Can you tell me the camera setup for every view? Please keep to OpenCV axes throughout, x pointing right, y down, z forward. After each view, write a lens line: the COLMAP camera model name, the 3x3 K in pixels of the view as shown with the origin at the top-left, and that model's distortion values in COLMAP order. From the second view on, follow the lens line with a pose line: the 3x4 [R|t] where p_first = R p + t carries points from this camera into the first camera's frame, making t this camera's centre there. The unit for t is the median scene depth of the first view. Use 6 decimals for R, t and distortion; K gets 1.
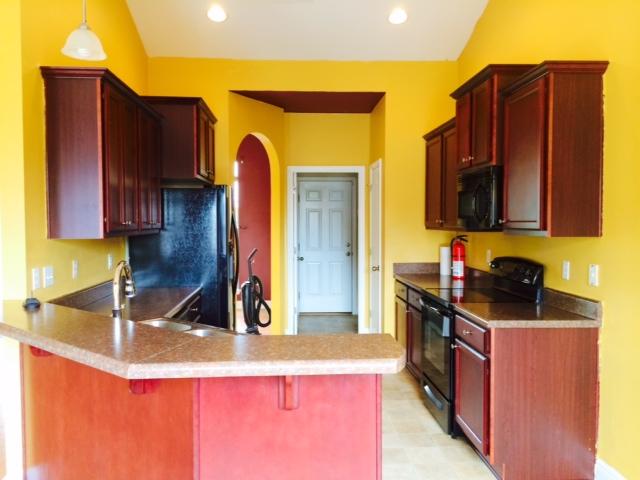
lens RADIAL K [[545.0, 0, 320.0], [0, 545.0, 240.0], [0, 0, 1]] dist [0.086214, -0.110592]
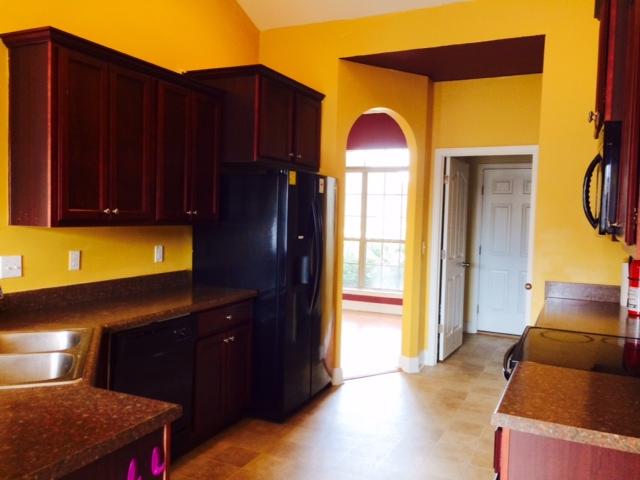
lens RADIAL K [[545.0, 0, 320.0], [0, 545.0, 240.0], [0, 0, 1]] dist [0.086214, -0.110592]
pose [[0.879800, 0.049935, -0.472714, 0.222464], [-0.046022, 0.998743, 0.019847, -0.011630], [0.473111, 0.004294, 0.880992, 0.253247]]
